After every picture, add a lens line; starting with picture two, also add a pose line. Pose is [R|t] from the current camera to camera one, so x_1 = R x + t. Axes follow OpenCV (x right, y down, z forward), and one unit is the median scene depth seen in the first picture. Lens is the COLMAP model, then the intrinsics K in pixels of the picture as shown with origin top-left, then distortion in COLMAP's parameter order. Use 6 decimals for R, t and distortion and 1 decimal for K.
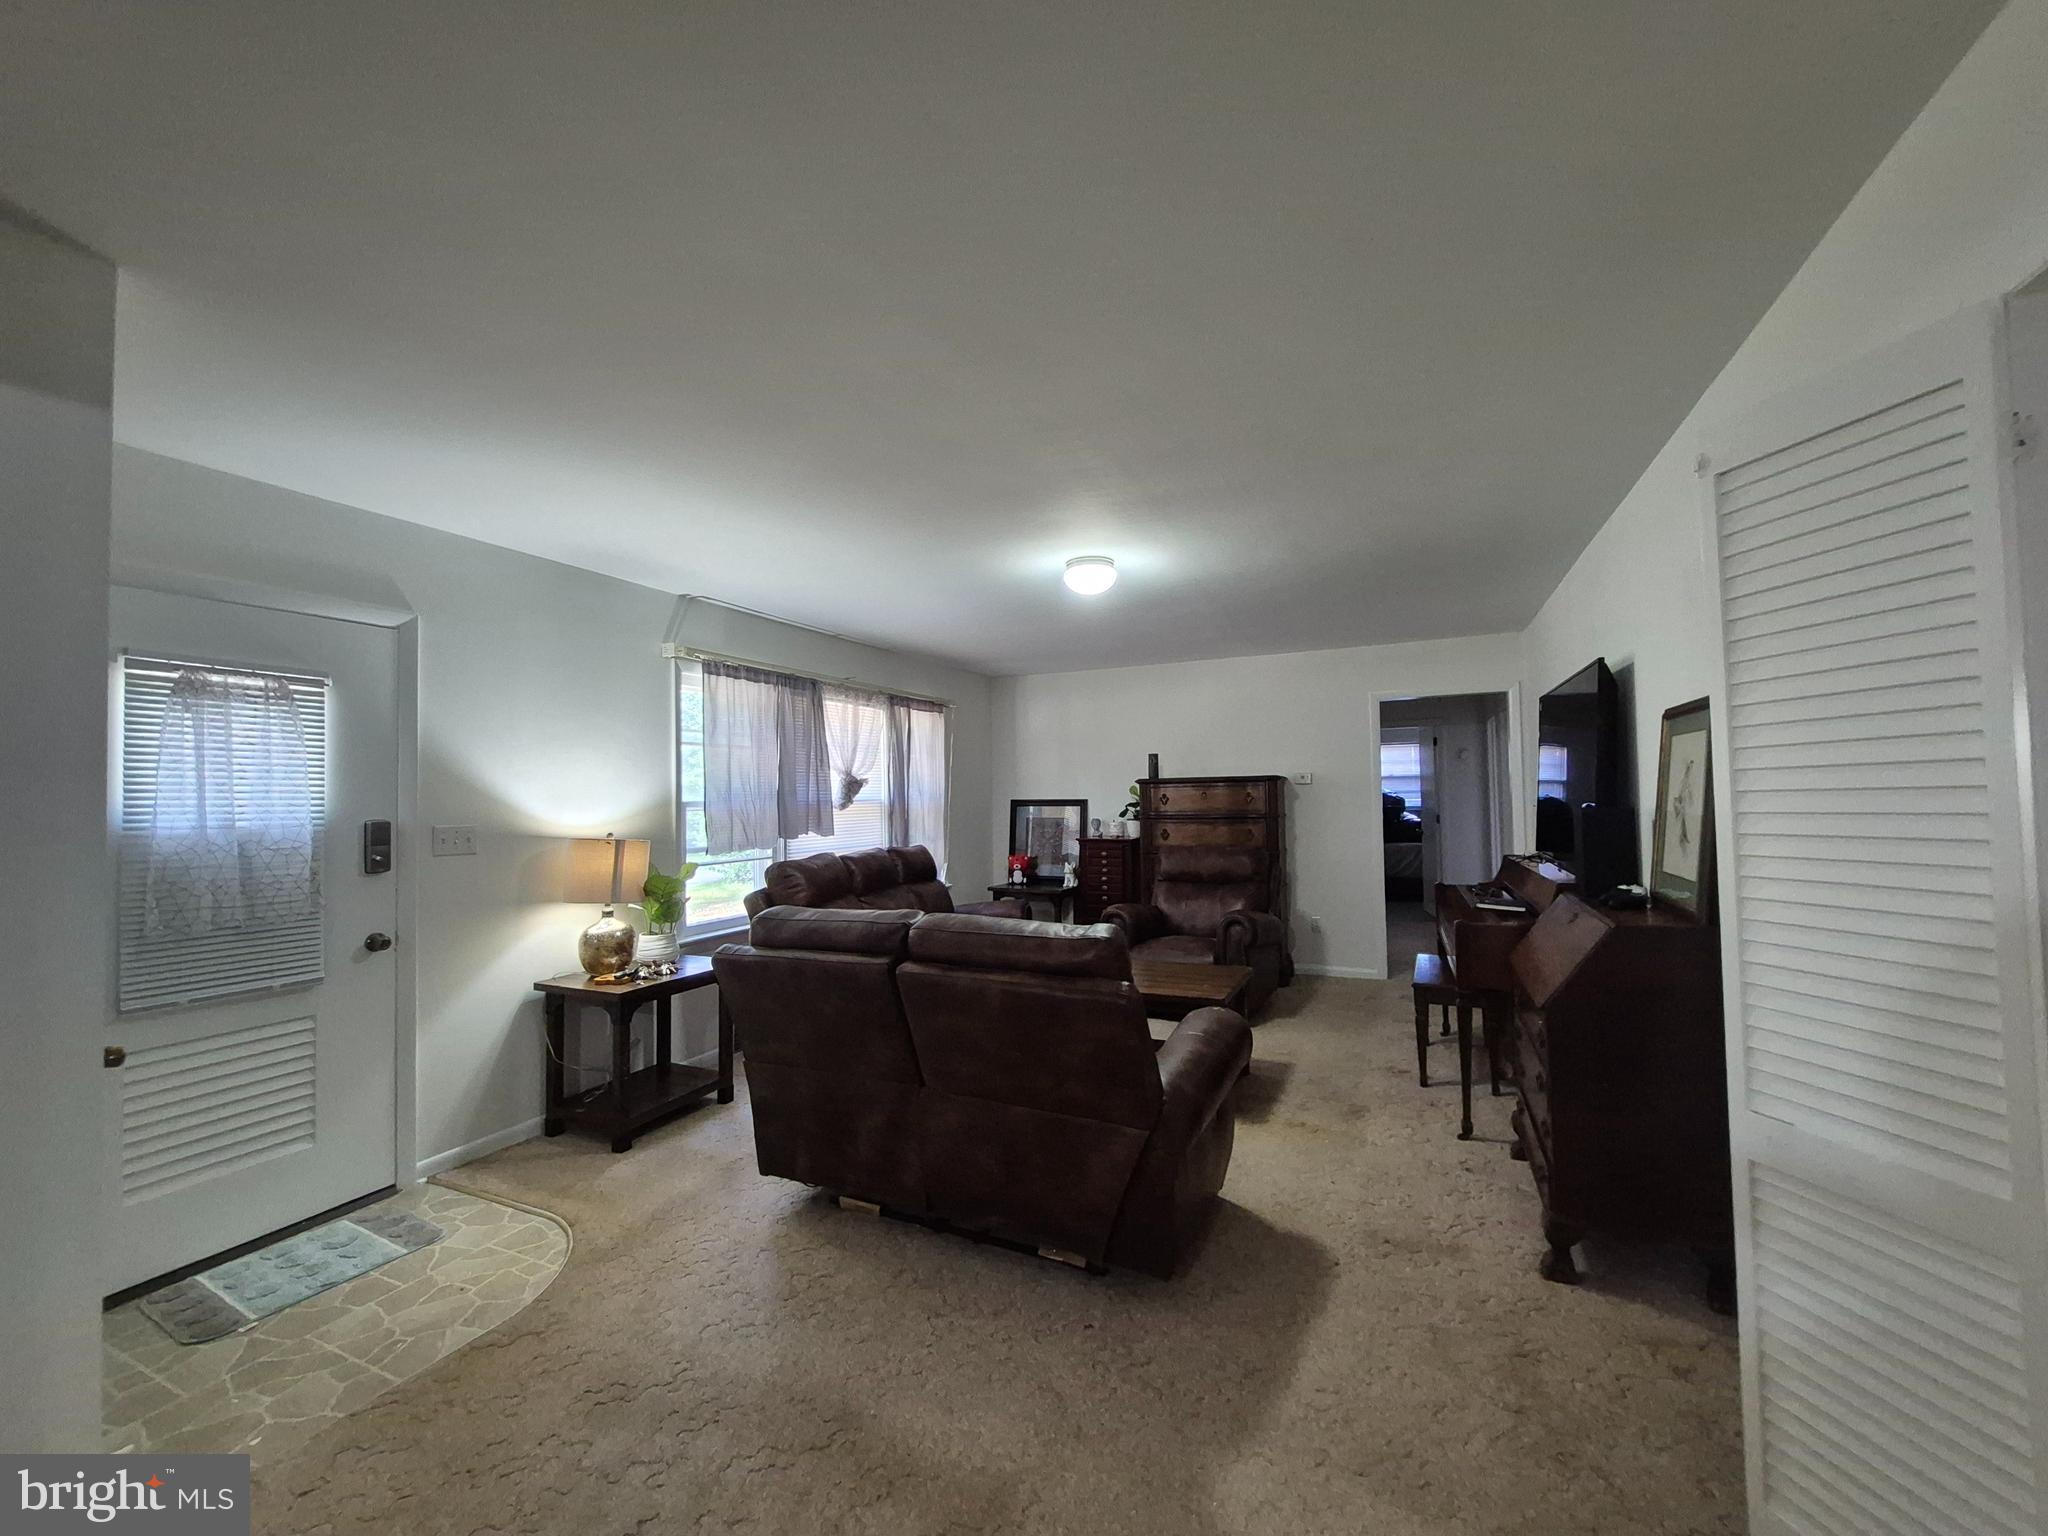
lens RADIAL K [[803.9, 0, 1038.7], [0, 803.9, 766.3], [0, 0, 1]] dist [0.001142, -0.002540]
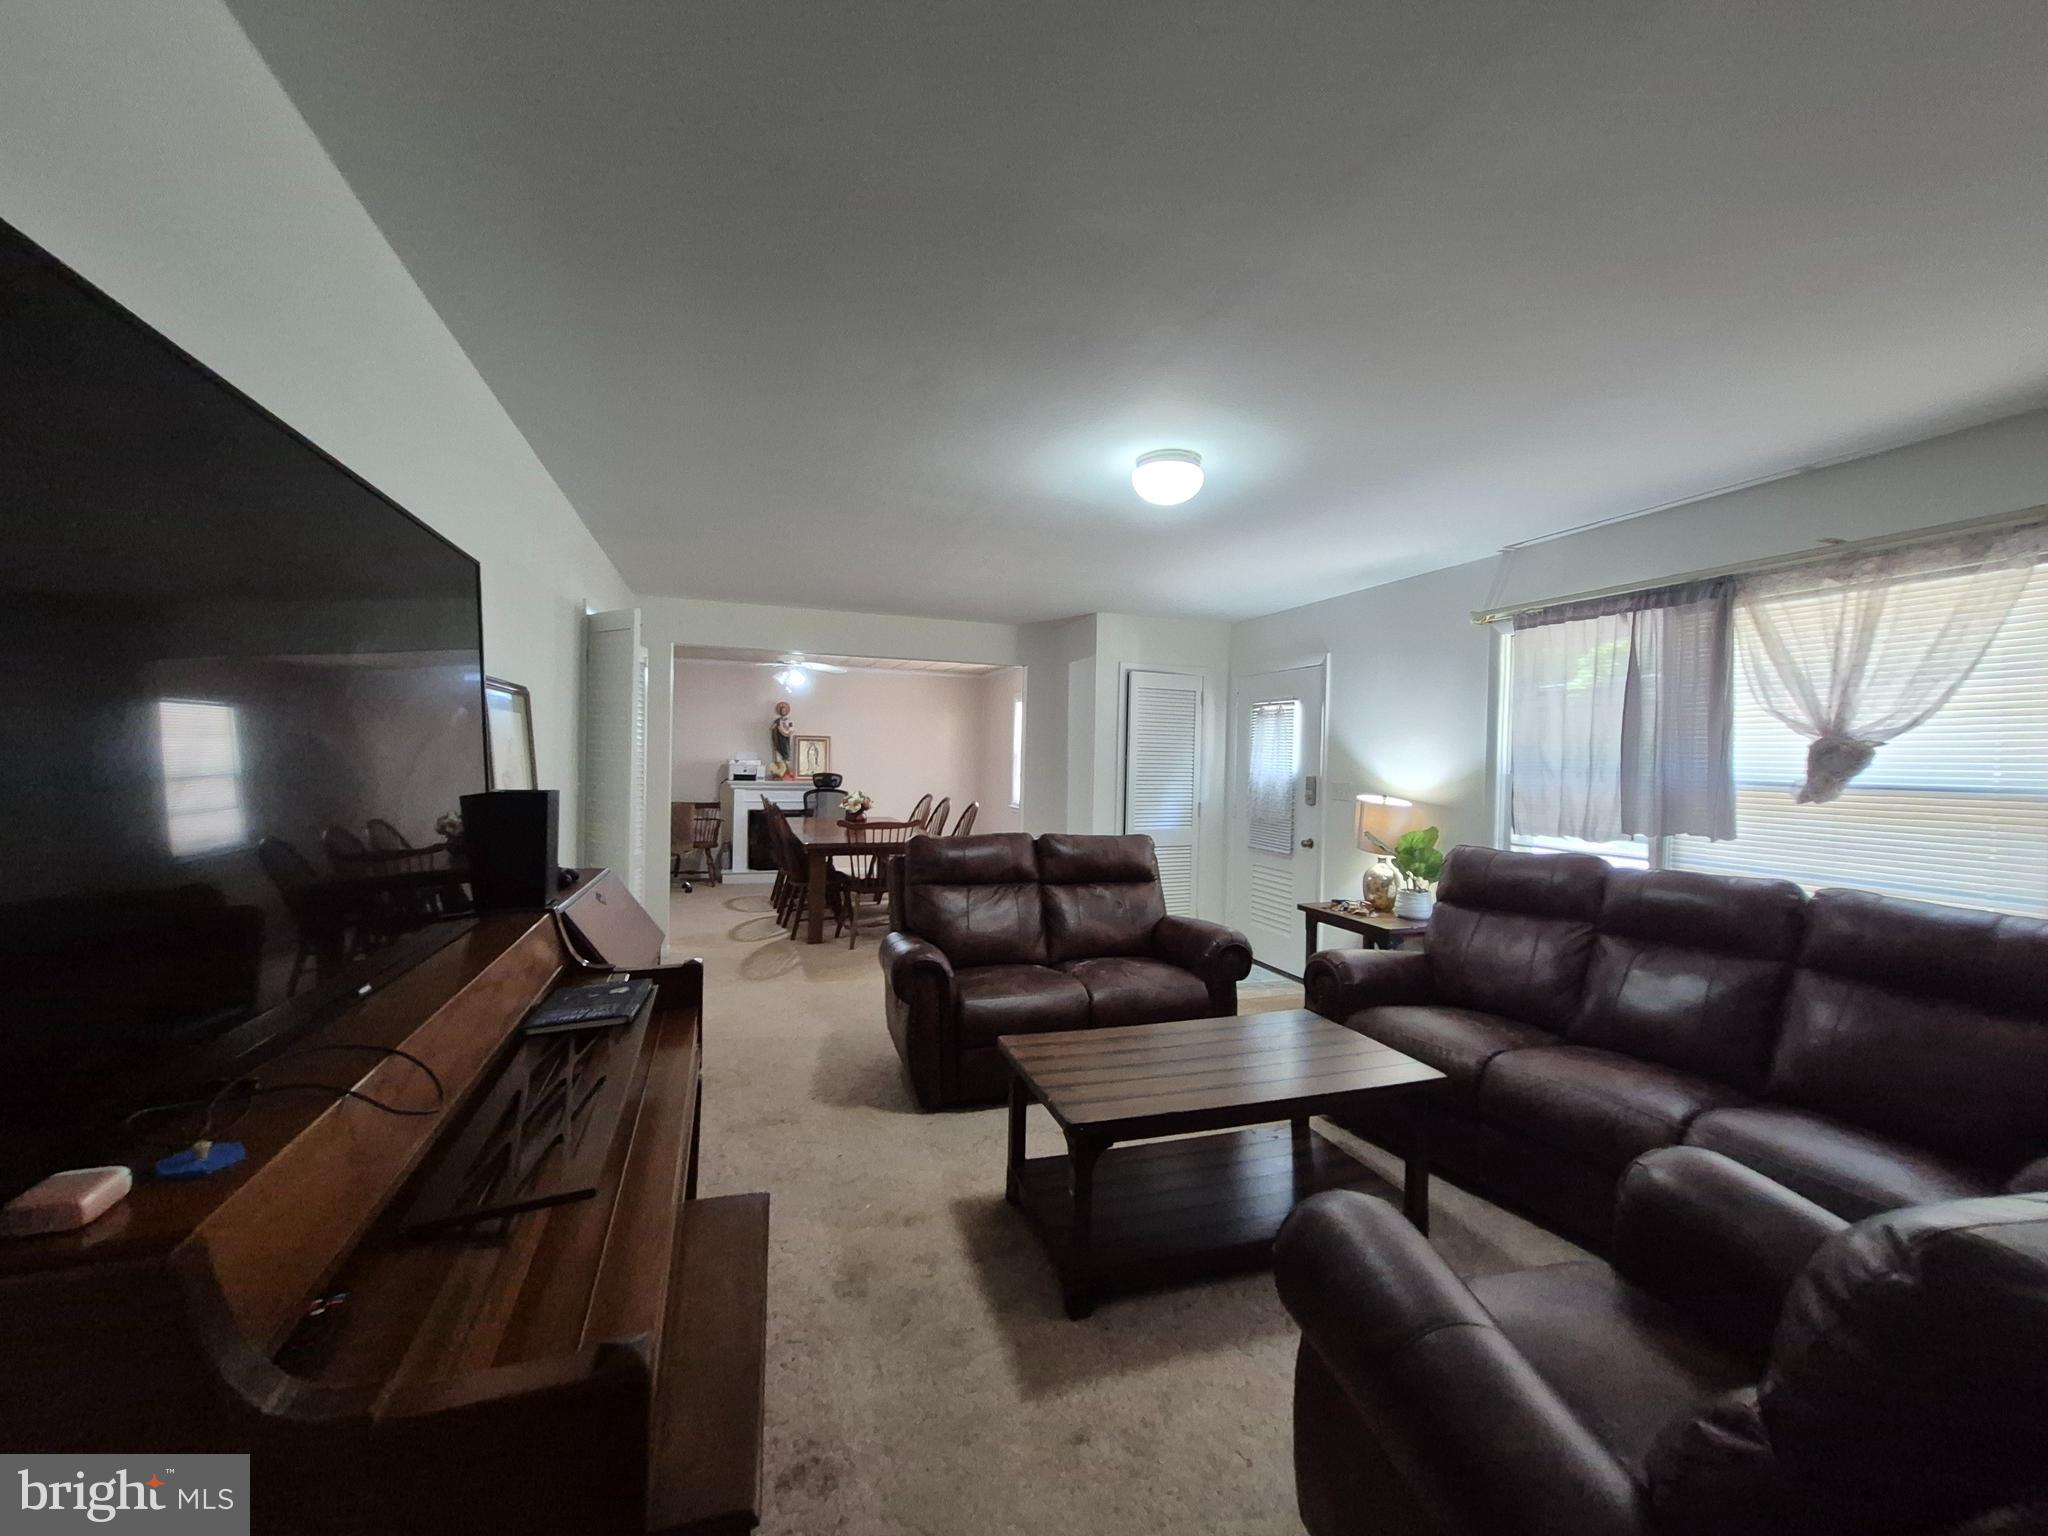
lens RADIAL K [[803.9, 0, 1020.8], [0, 803.9, 767.4], [0, 0, 1]] dist [0.001142, -0.002540]
pose [[-0.729543, 0.007537, -0.683893, 0.434263], [0.014016, 0.999894, -0.003932, 0.023433], [0.683791, -0.012454, -0.729571, 0.927050]]
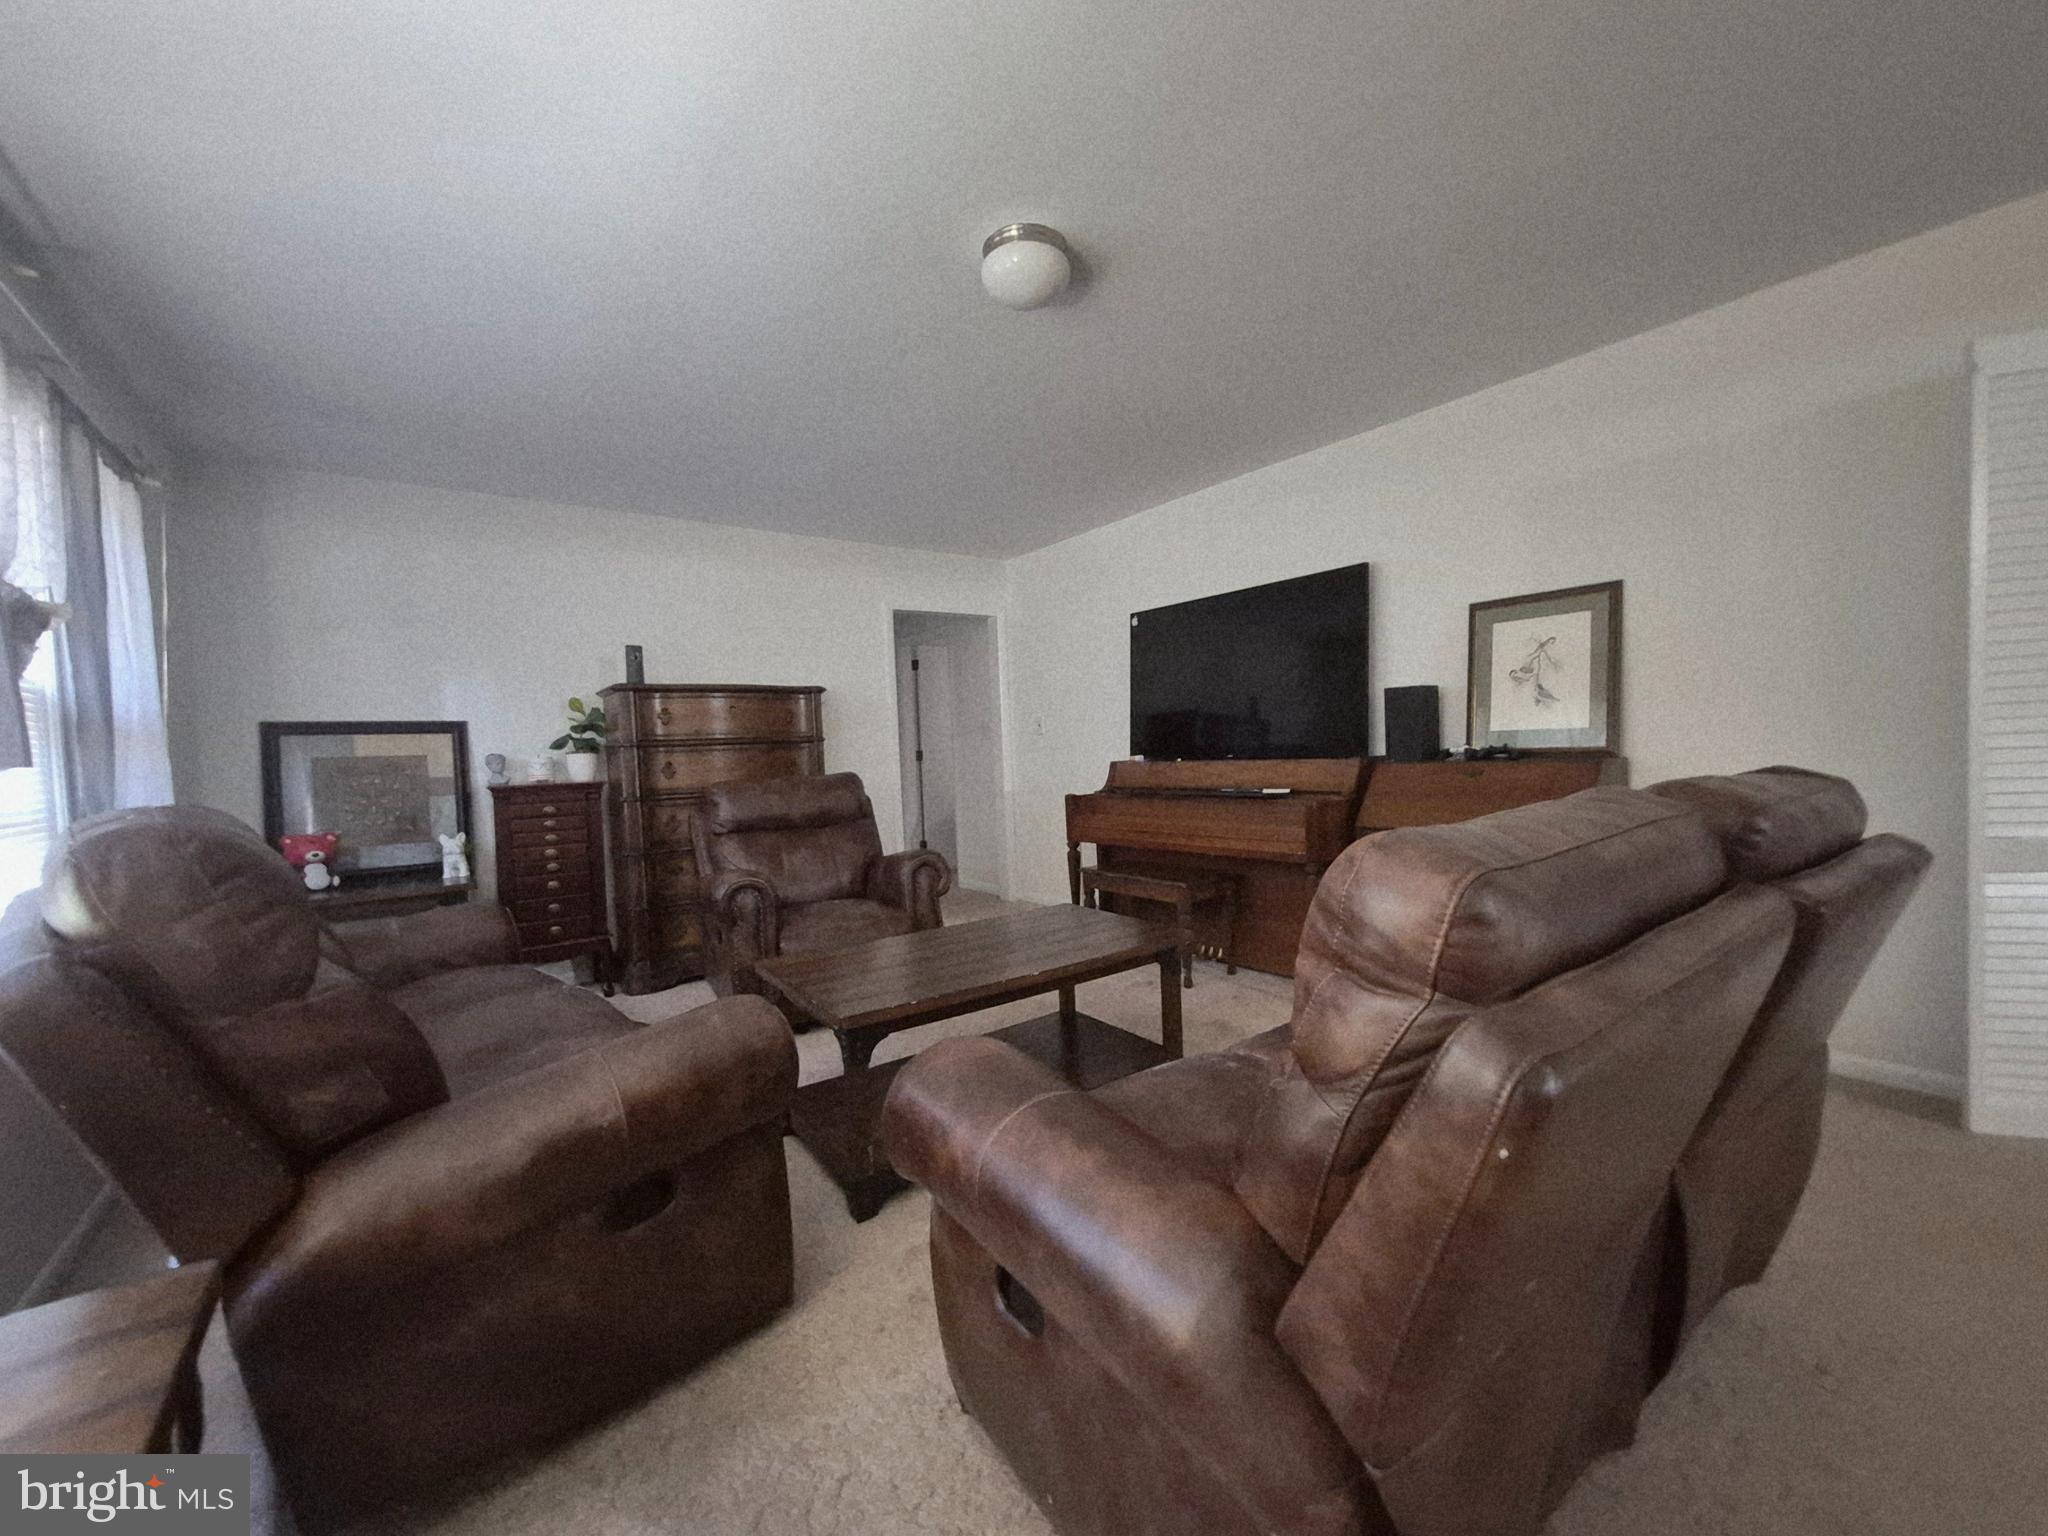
lens RADIAL K [[803.9, 0, 1022.5], [0, 803.9, 770.4], [0, 0, 1]] dist [0.001142, -0.002540]
pose [[0.476739, -0.029821, 0.878539, -0.286582], [0.001113, 0.999444, 0.033321, 0.065494], [-0.879044, -0.014907, 0.476507, 0.450576]]
